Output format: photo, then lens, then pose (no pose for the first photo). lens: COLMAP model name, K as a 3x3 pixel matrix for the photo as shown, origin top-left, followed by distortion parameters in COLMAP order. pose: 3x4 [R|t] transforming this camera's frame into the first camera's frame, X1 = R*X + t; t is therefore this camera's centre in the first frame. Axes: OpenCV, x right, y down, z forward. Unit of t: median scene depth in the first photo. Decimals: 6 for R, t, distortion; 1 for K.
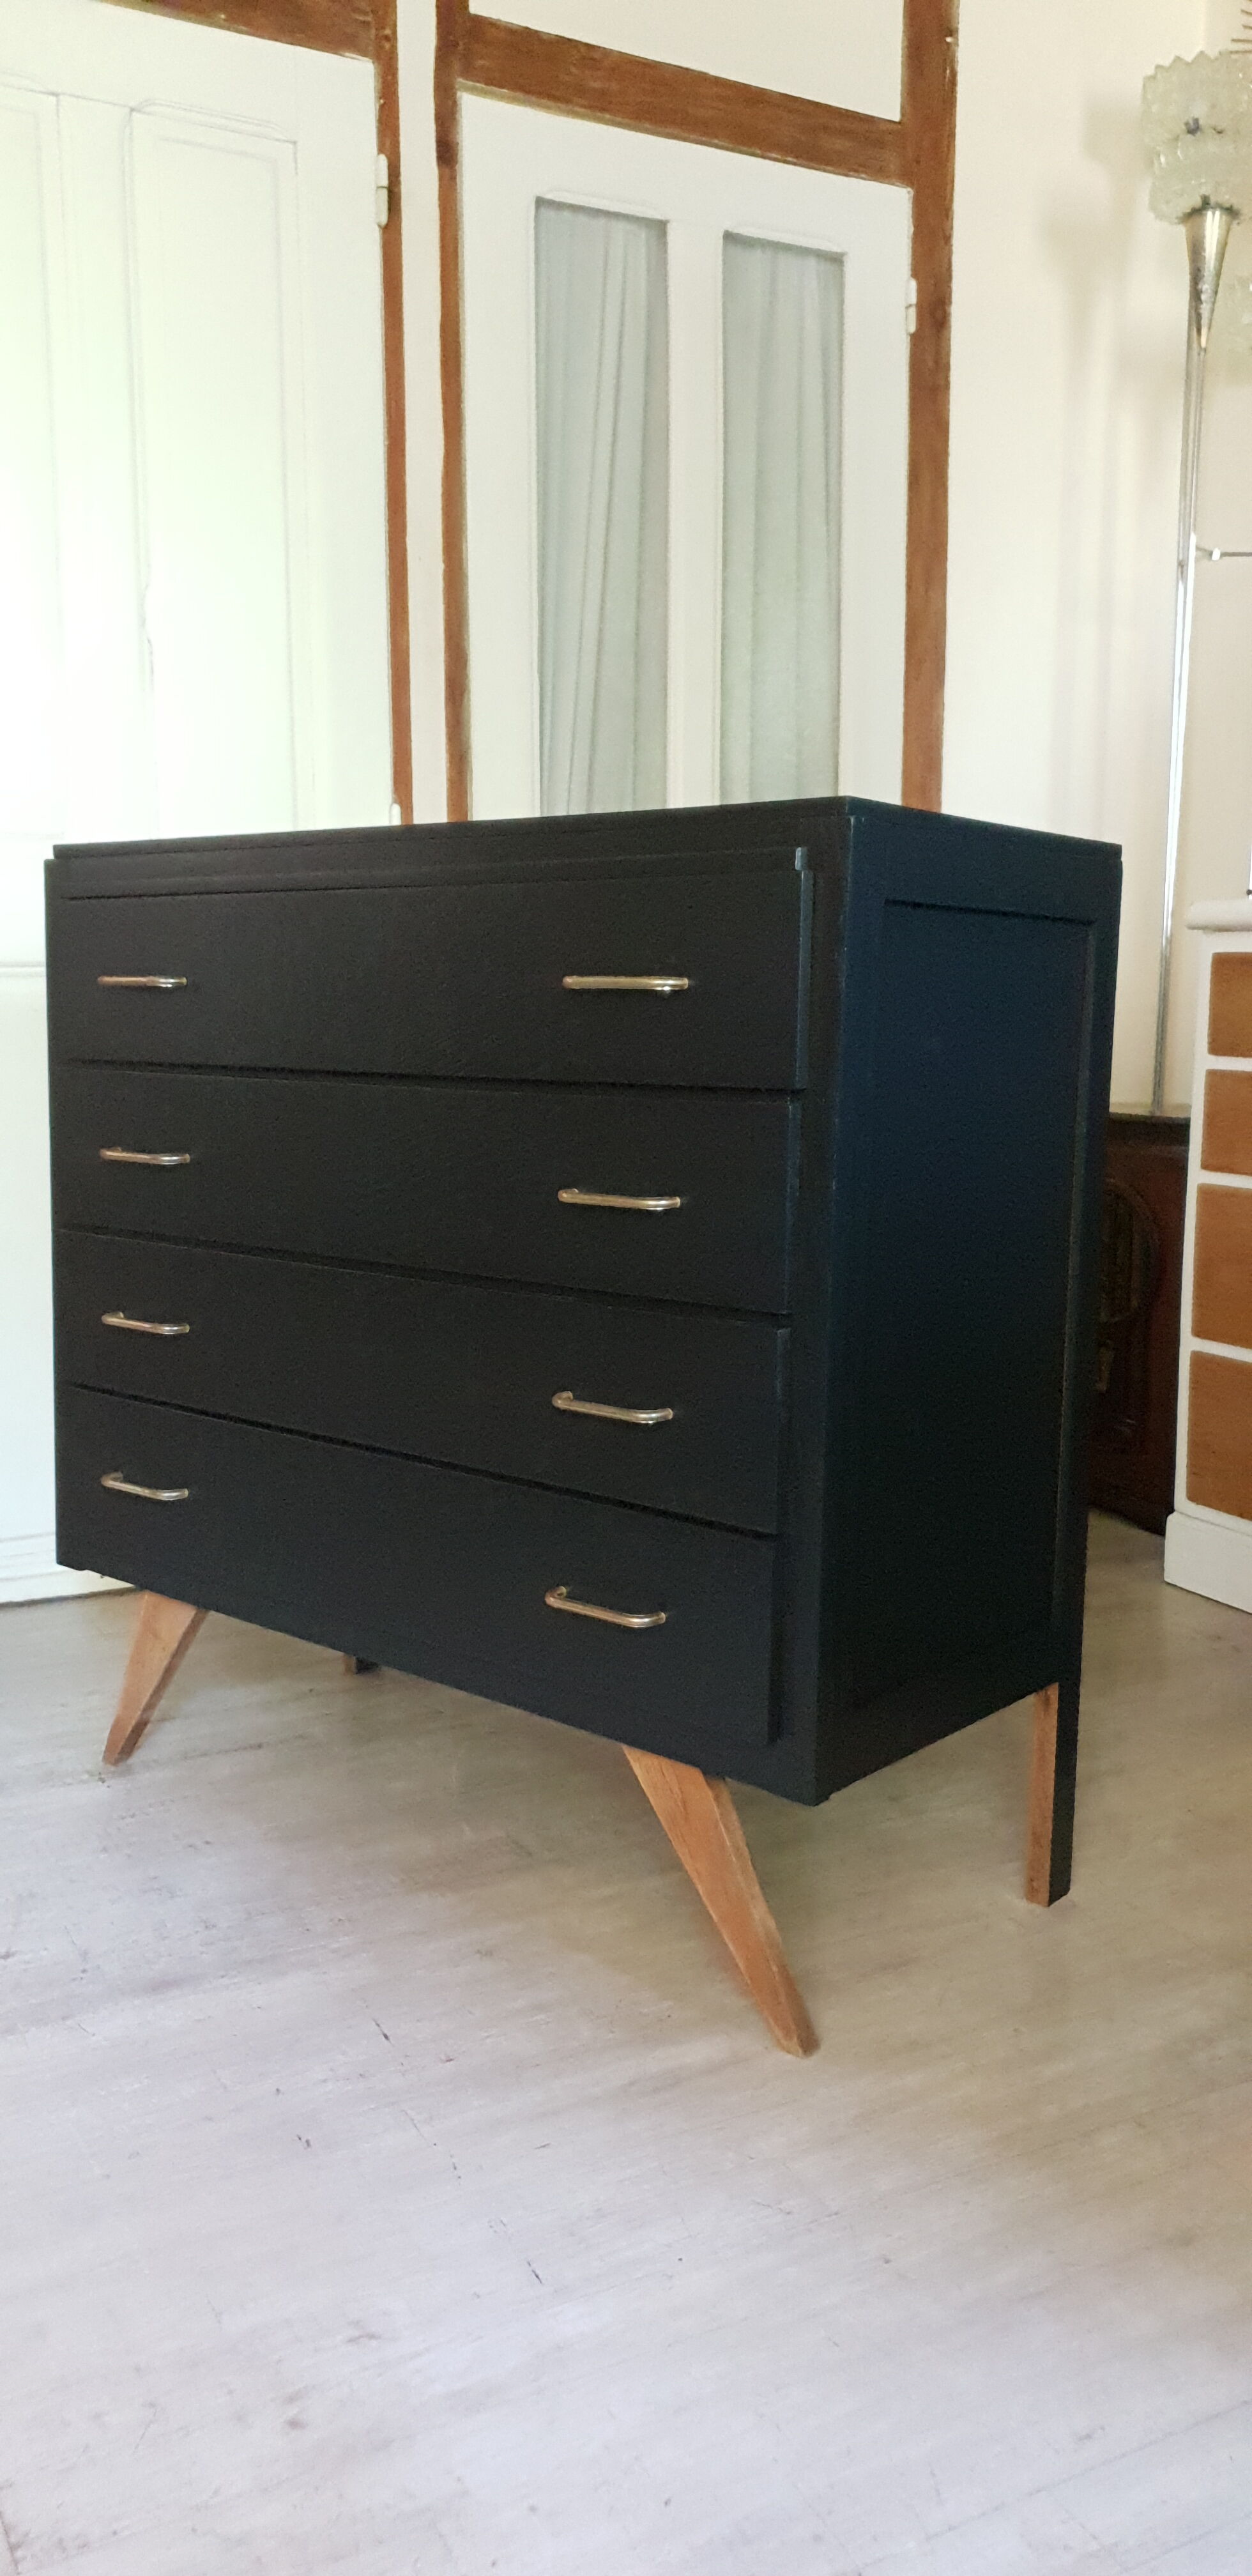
lens RADIAL K [[2012.1, 0, 613.8], [0, 2012.1, 1265.8], [0, 0, 1]] dist [-0.005780, 0.045700]
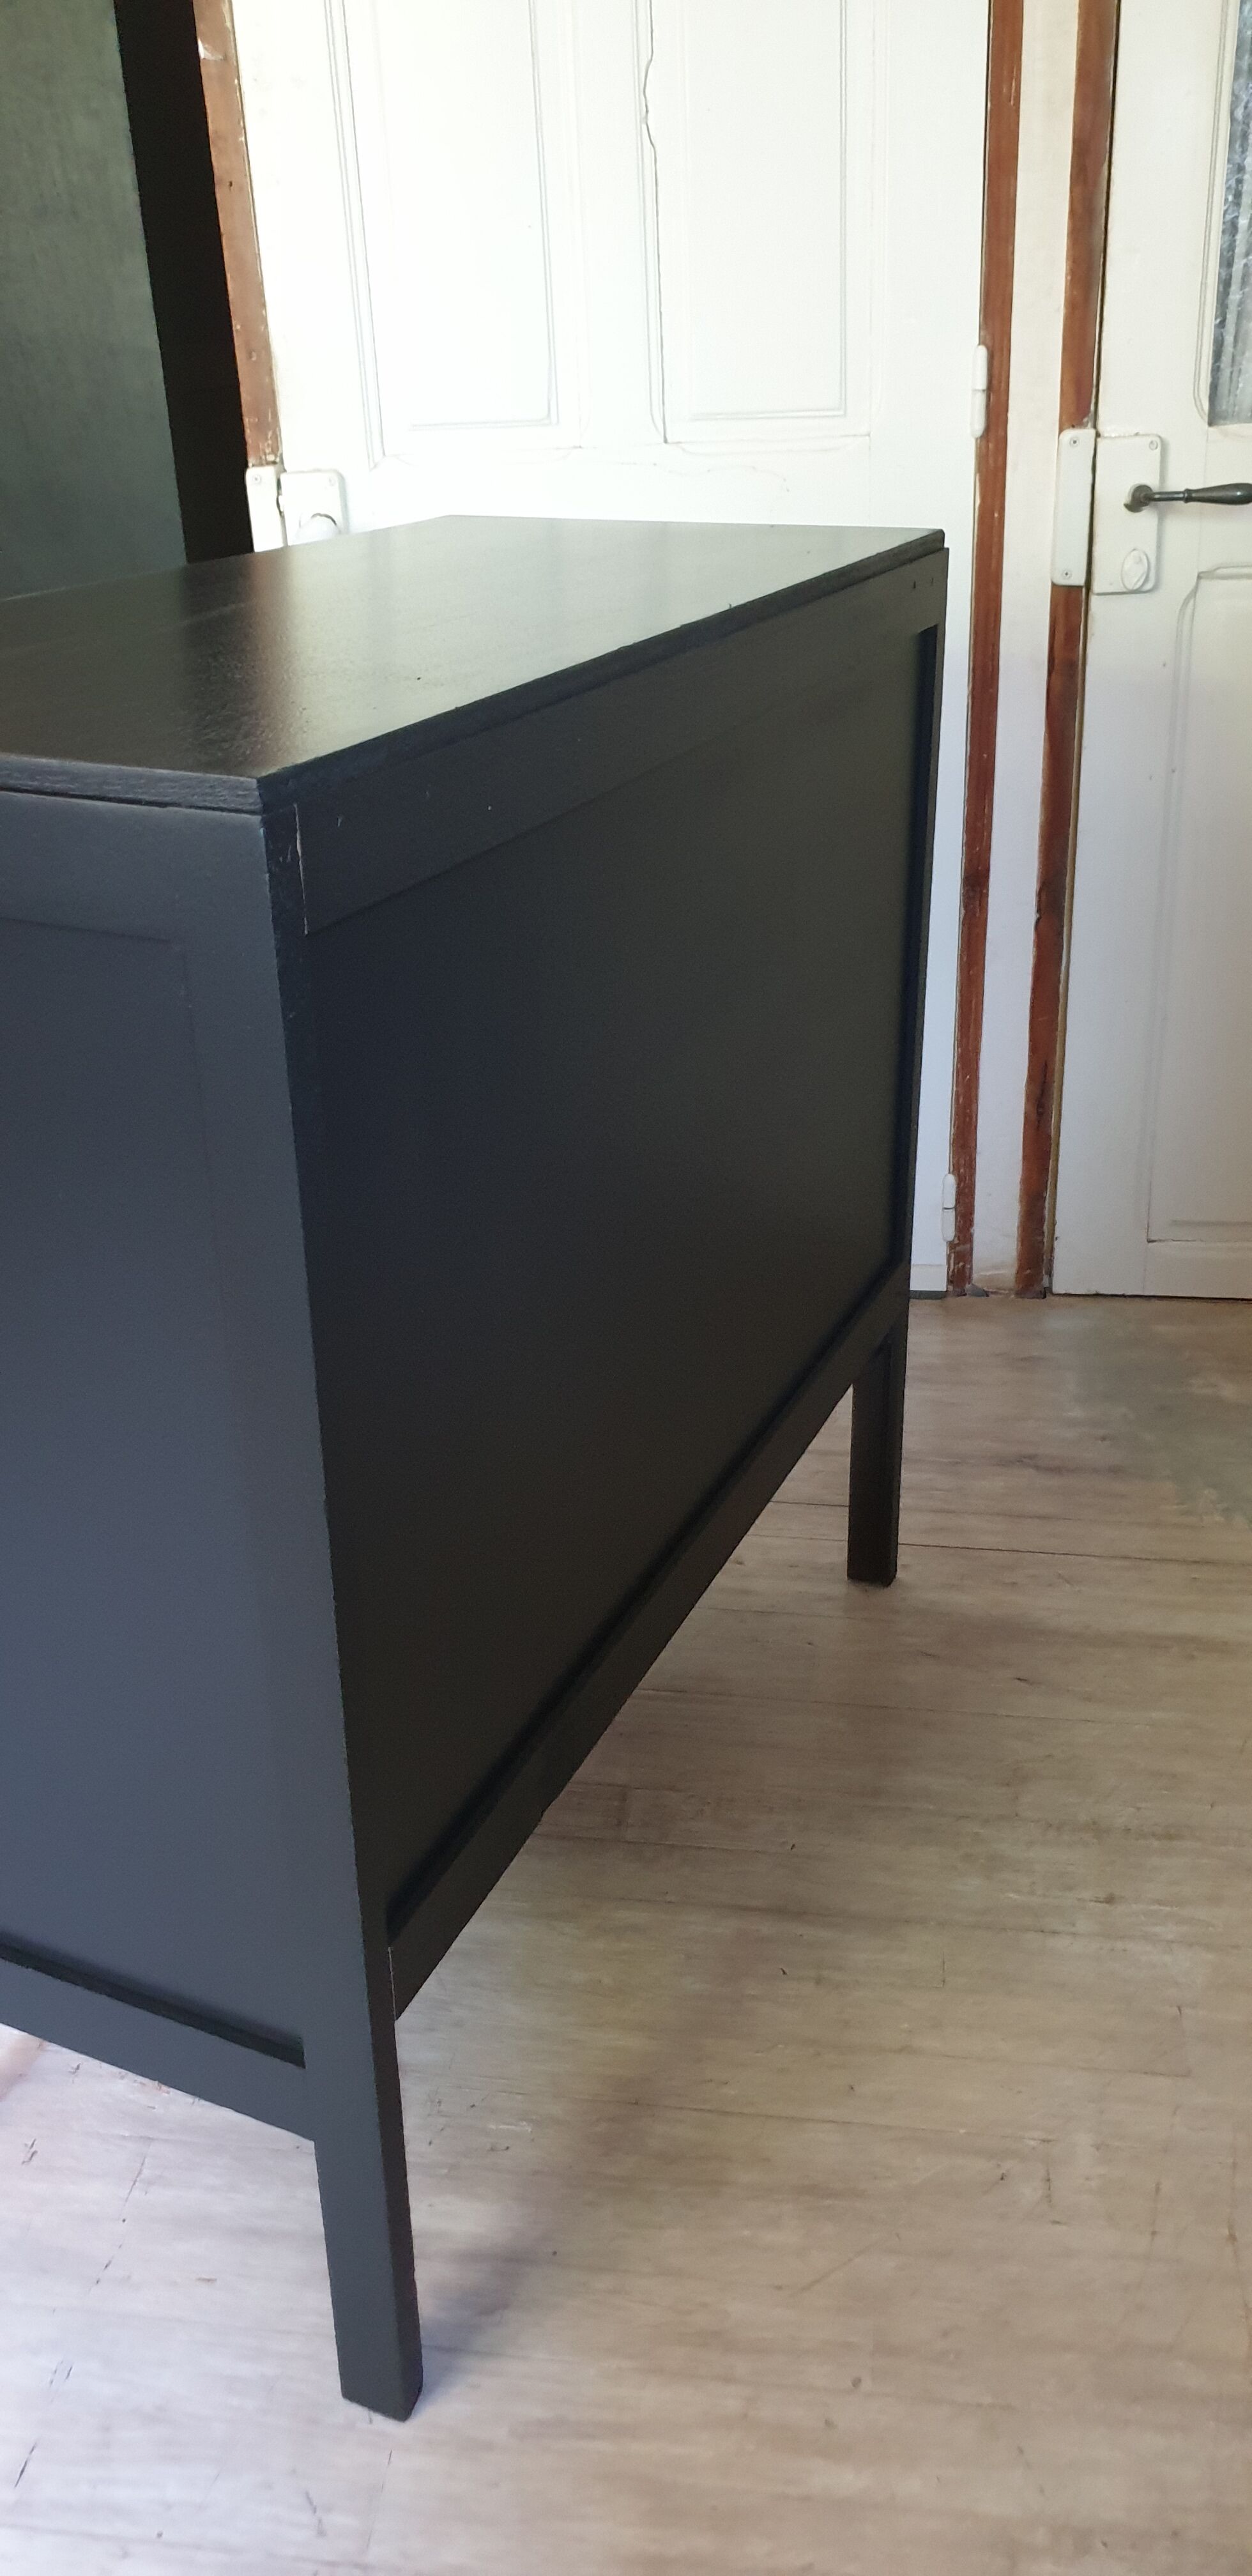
lens RADIAL K [[2012.1, 0, 634.6], [0, 2012.1, 1290.7], [0, 0, 1]] dist [-0.005780, 0.045700]
pose [[0.819823, 0.219270, -0.528971, 0.442167], [-0.046090, 0.946050, 0.320725, -0.235207], [0.570759, -0.238558, 0.785700, 0.472559]]
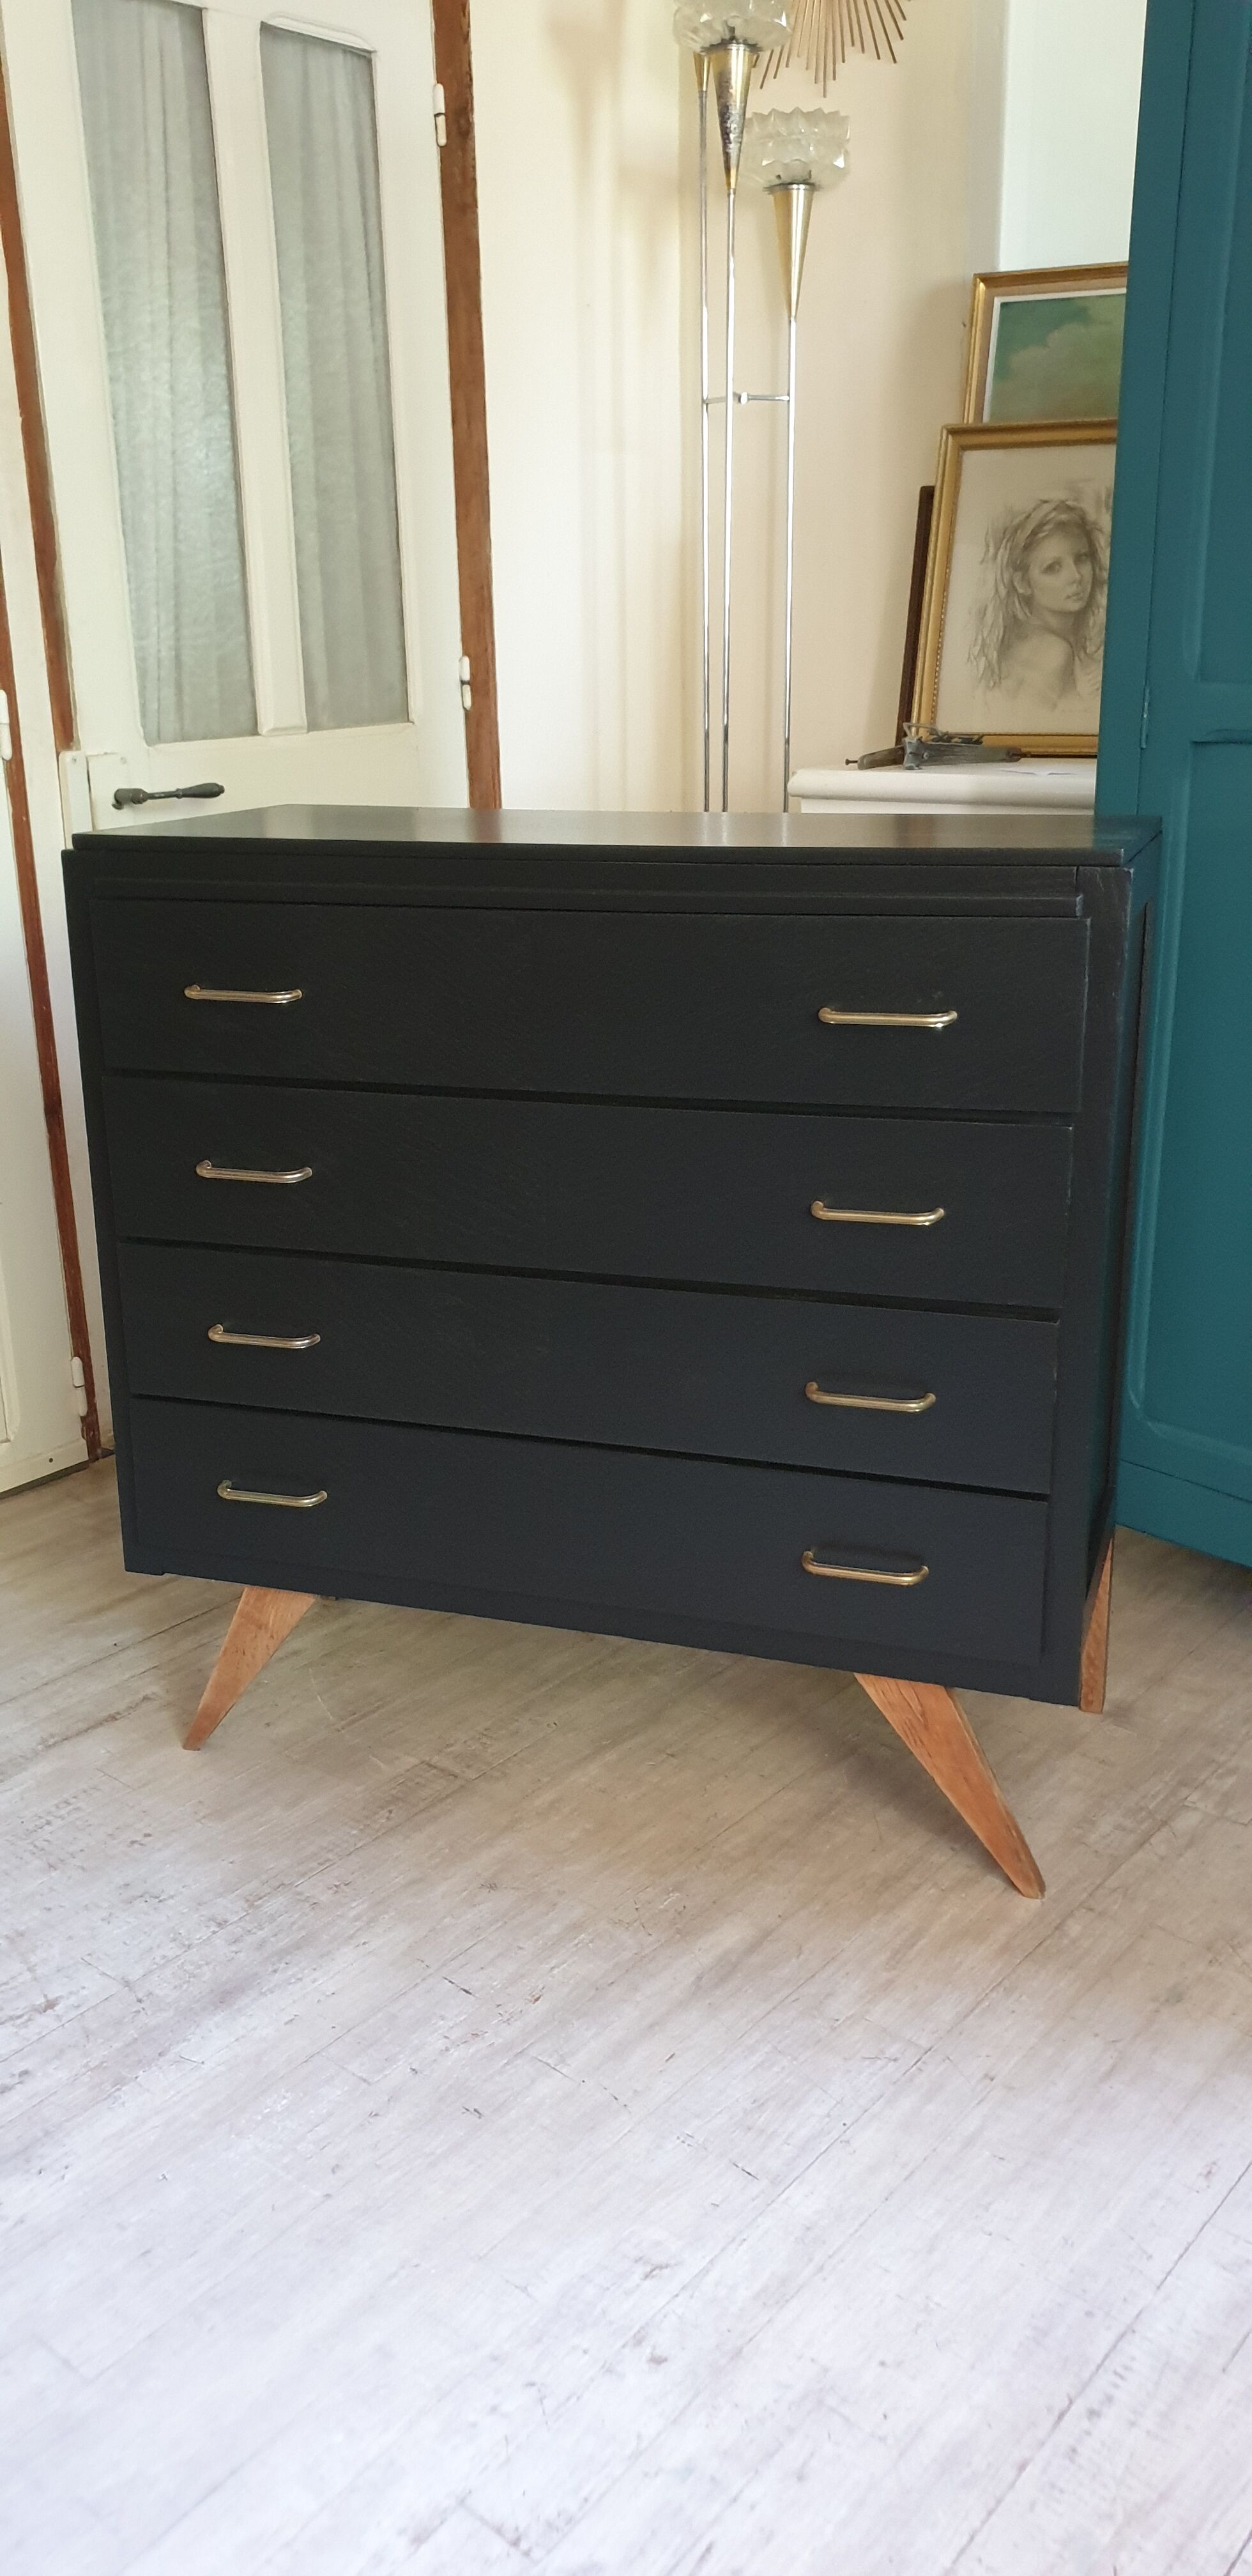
lens RADIAL K [[2012.1, 0, 620.8], [0, 2012.1, 1291.7], [0, 0, 1]] dist [-0.005780, 0.045700]
pose [[0.923181, -0.140772, 0.357660, -0.377737], [0.075810, 0.978927, 0.189617, -0.198957], [-0.376816, -0.147936, 0.914398, 0.010700]]
